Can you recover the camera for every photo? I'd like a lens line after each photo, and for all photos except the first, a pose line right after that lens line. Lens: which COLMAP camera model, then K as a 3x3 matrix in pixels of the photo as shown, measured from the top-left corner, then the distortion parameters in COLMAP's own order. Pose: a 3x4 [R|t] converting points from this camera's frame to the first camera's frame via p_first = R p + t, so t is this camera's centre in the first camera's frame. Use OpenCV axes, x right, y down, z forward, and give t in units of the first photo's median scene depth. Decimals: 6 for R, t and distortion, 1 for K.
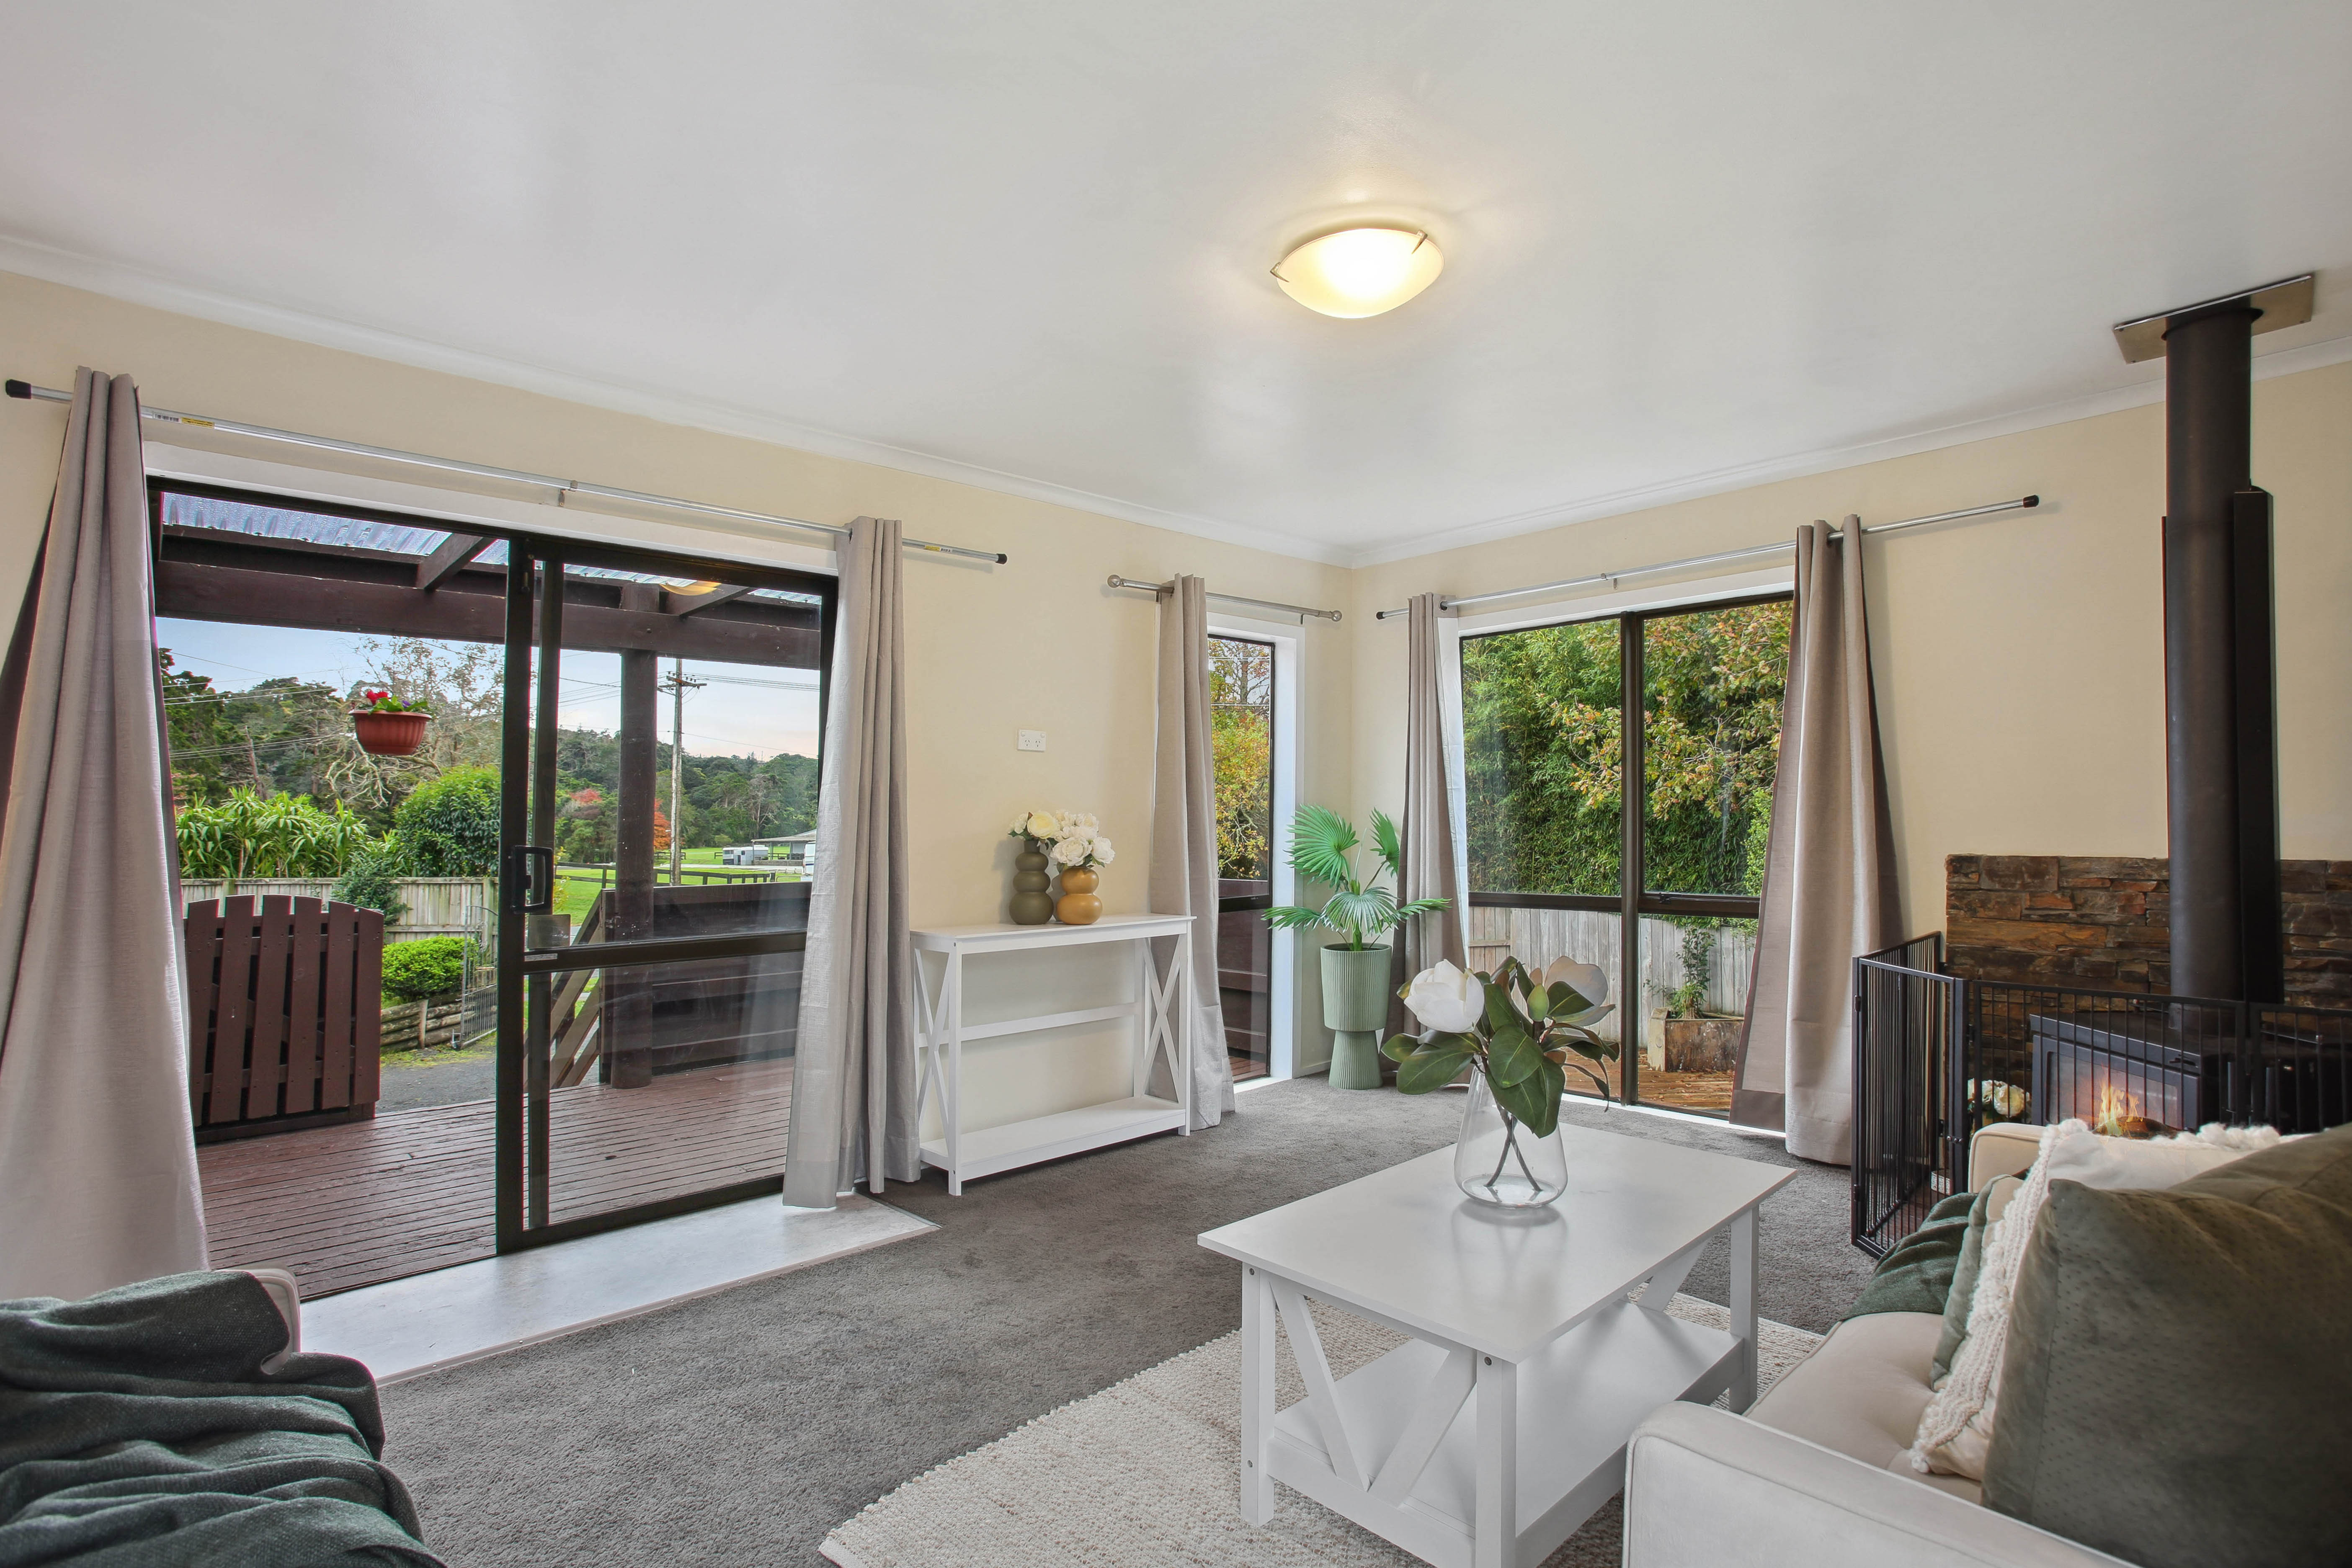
lens RADIAL K [[1135.8, 0, 1158.4], [0, 1135.8, 791.9], [0, 0, 1]] dist [-0.048232, 0.001658]
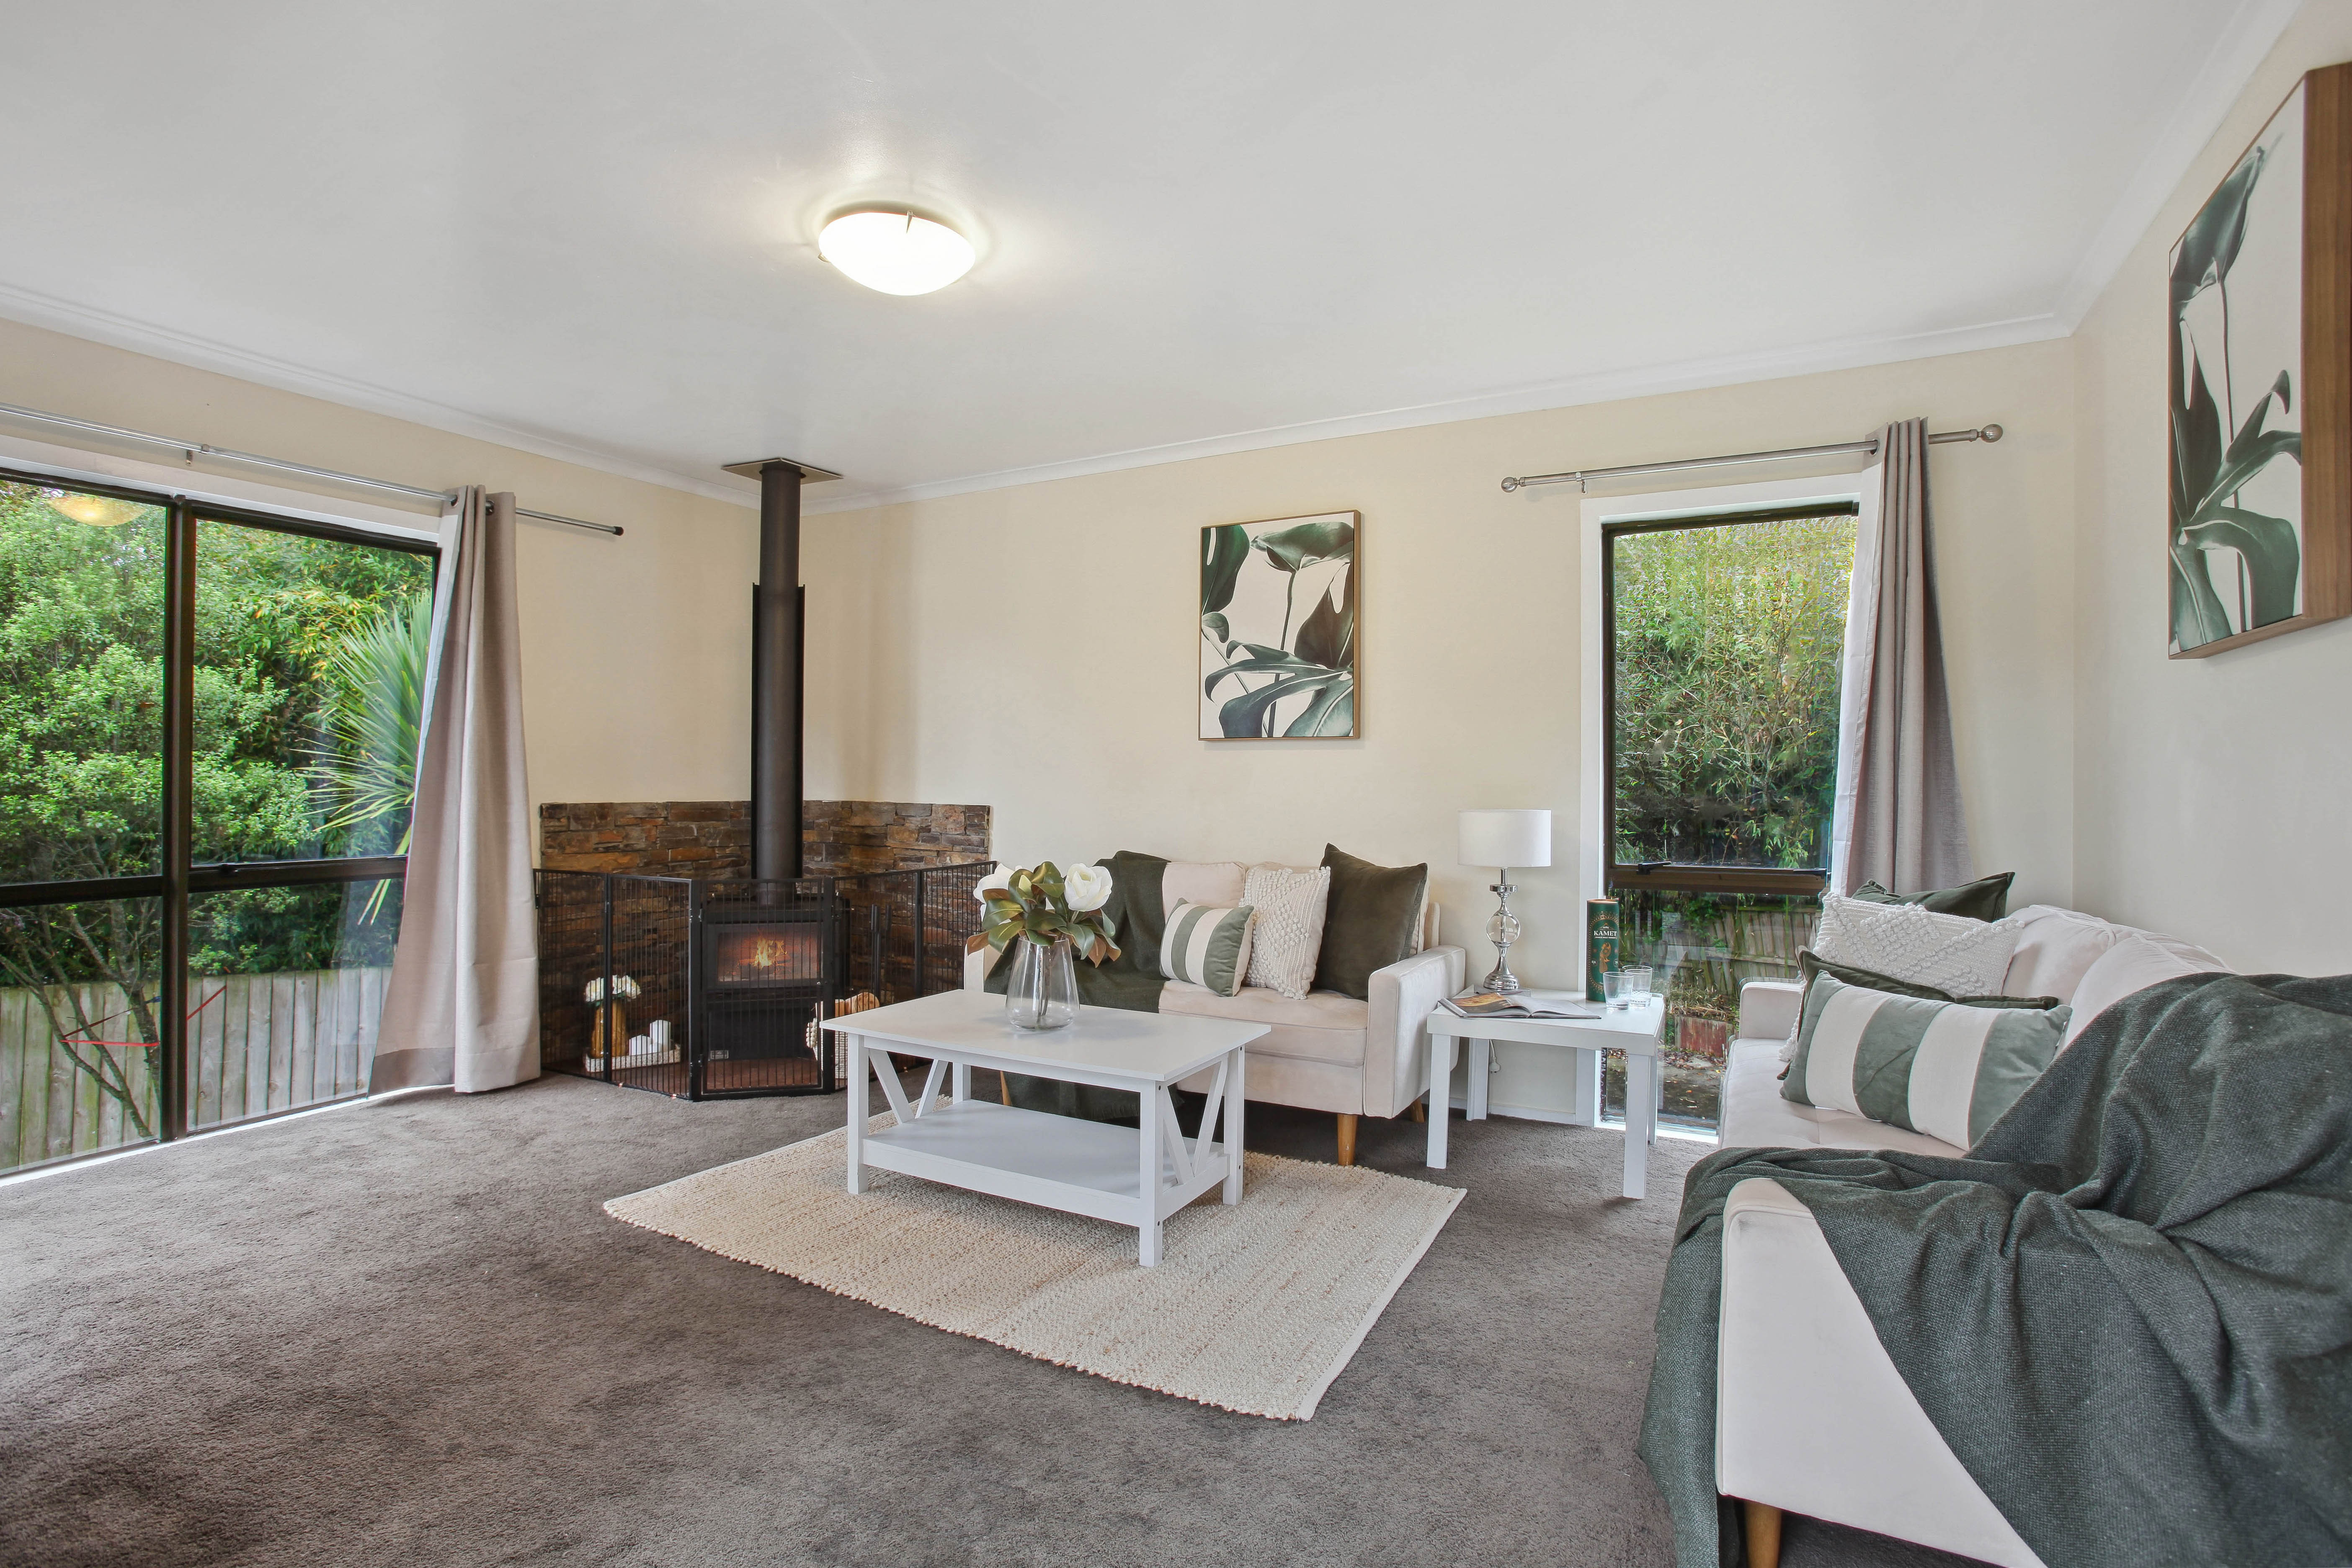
lens RADIAL K [[1112.8, 0, 1176.0], [0, 1112.8, 784.0], [0, 0, 1]] dist [-0.054055, 0.020246]
pose [[-0.343016, 0.008374, 0.939292, -0.679683], [-0.021612, 0.999625, -0.016804, 0.043049], [-0.939081, -0.026064, -0.342707, 0.810664]]
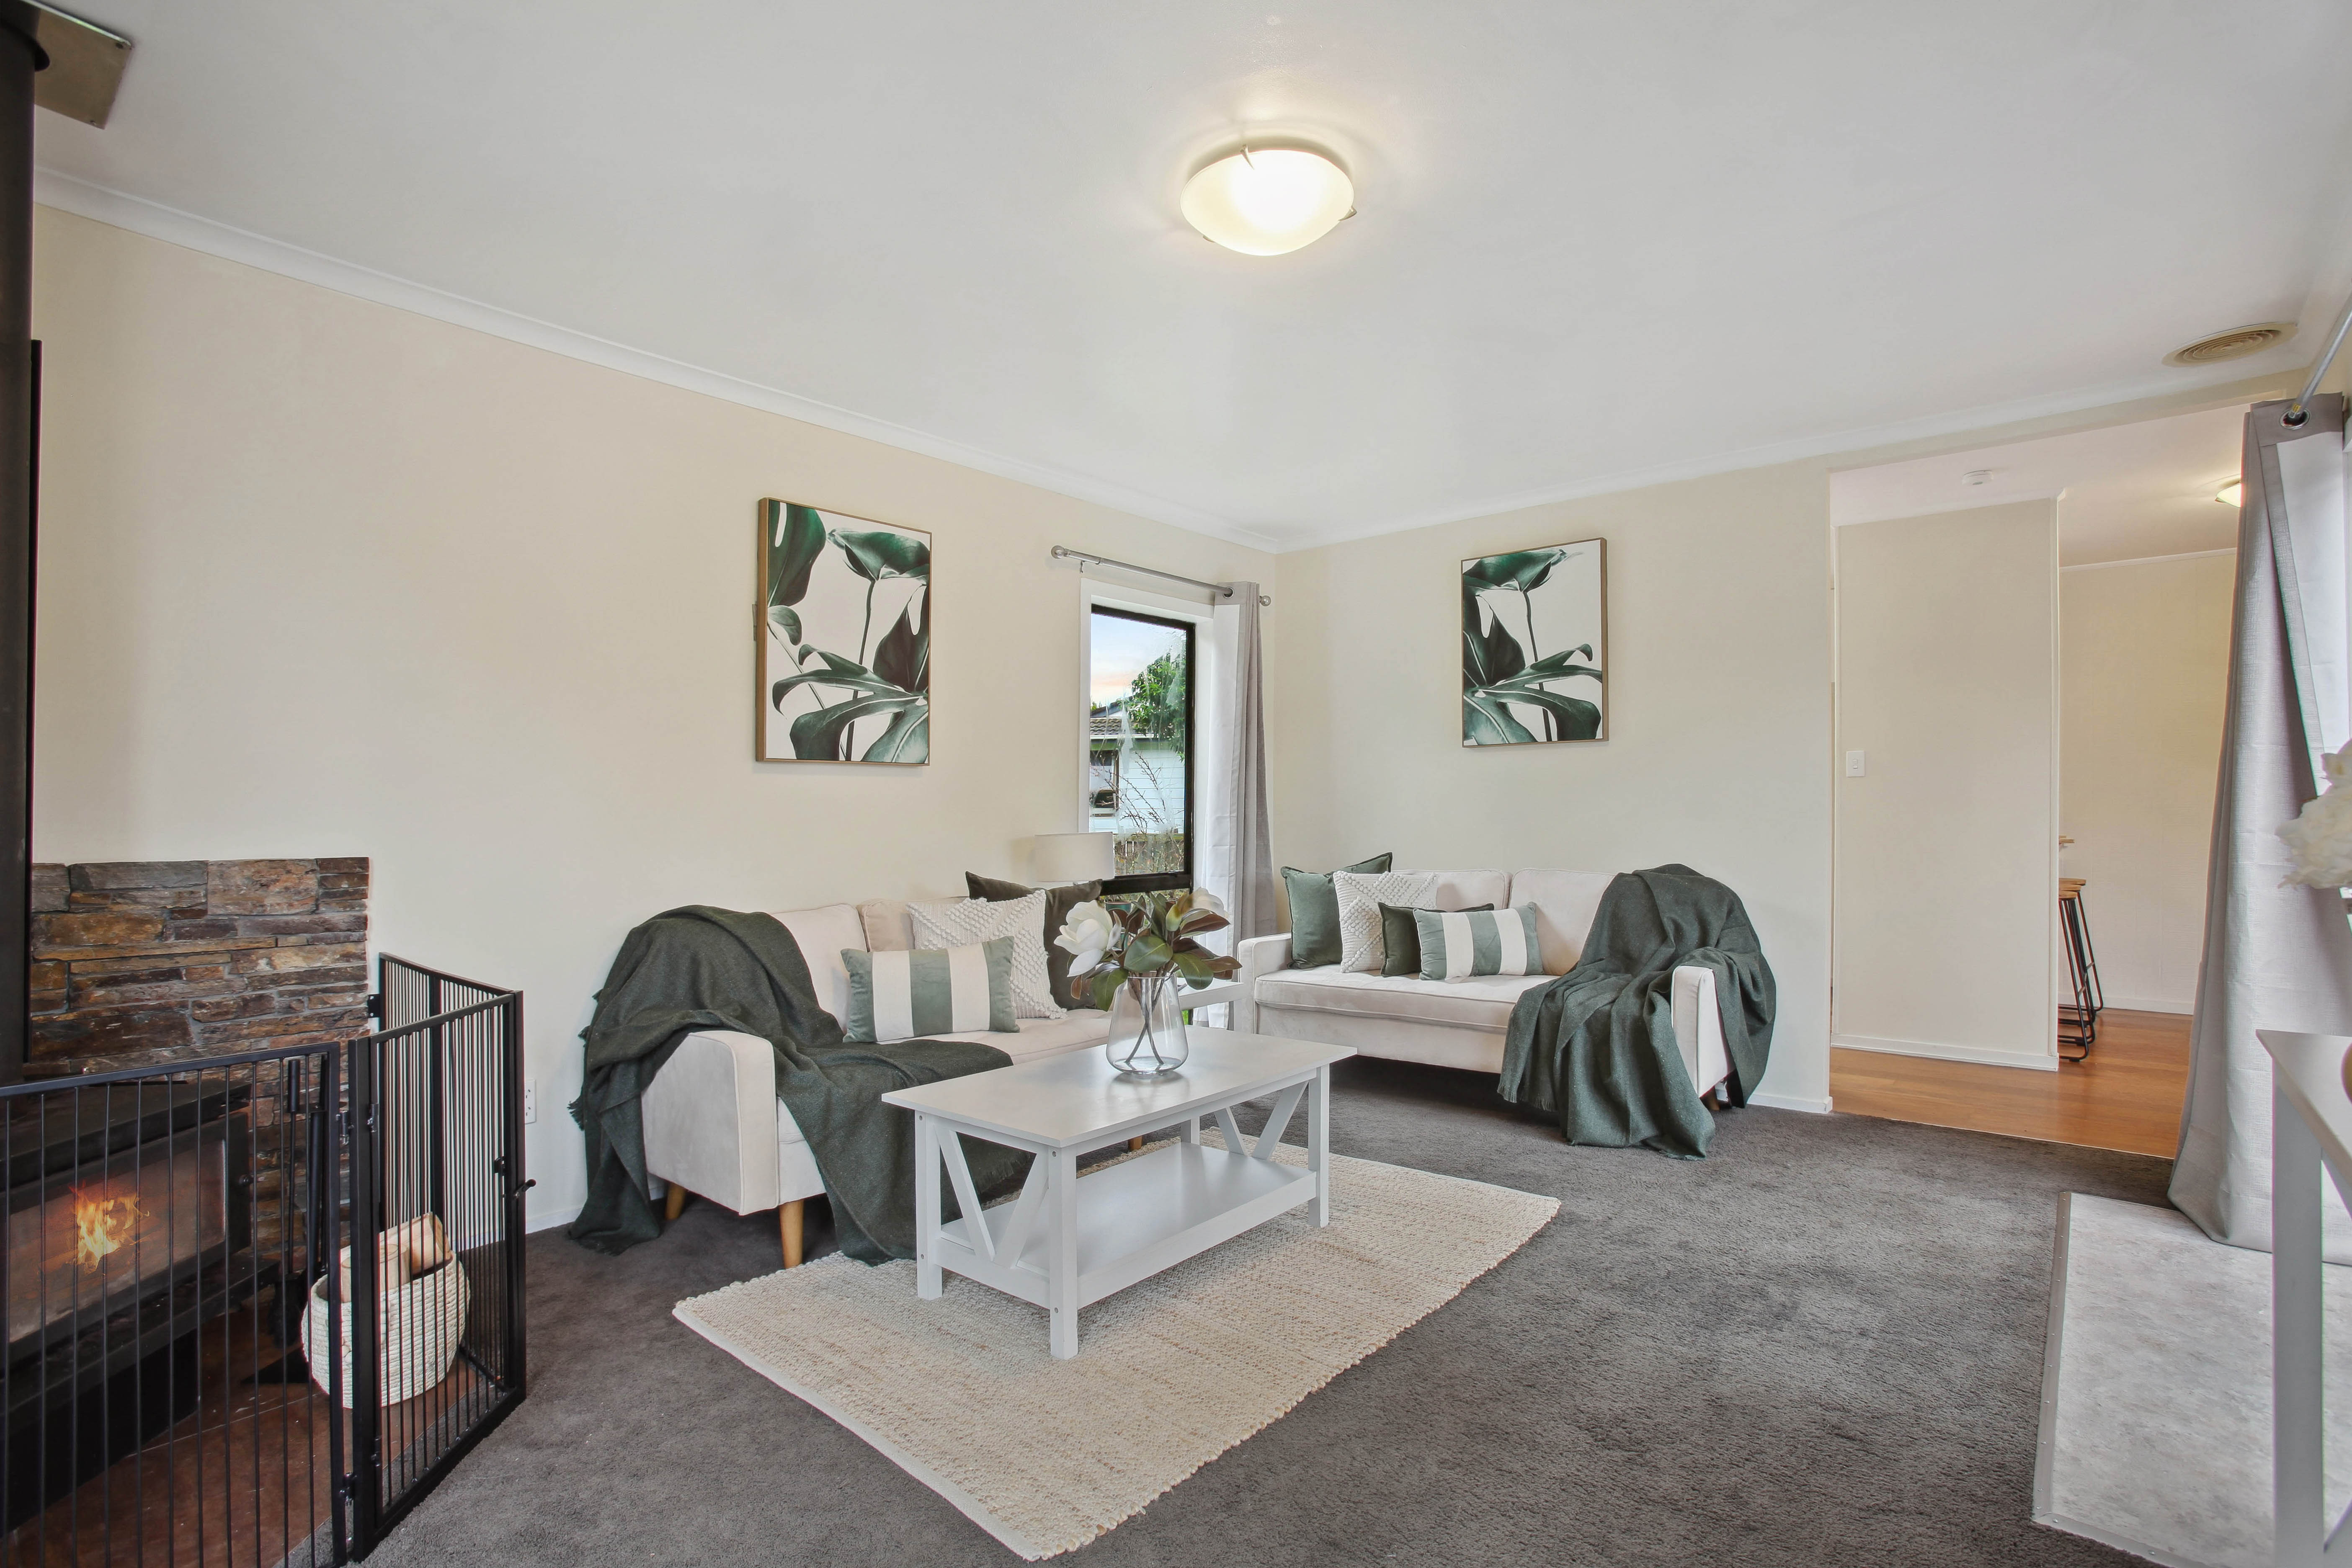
lens RADIAL K [[1112.8, 0, 1176.0], [0, 1112.8, 784.0], [0, 0, 1]] dist [-0.054055, 0.020246]
pose [[-0.993959, 0.015890, -0.108593, 0.264417], [0.021049, 0.998695, -0.046527, 0.048054], [0.107712, -0.048532, -0.992997, 1.415414]]
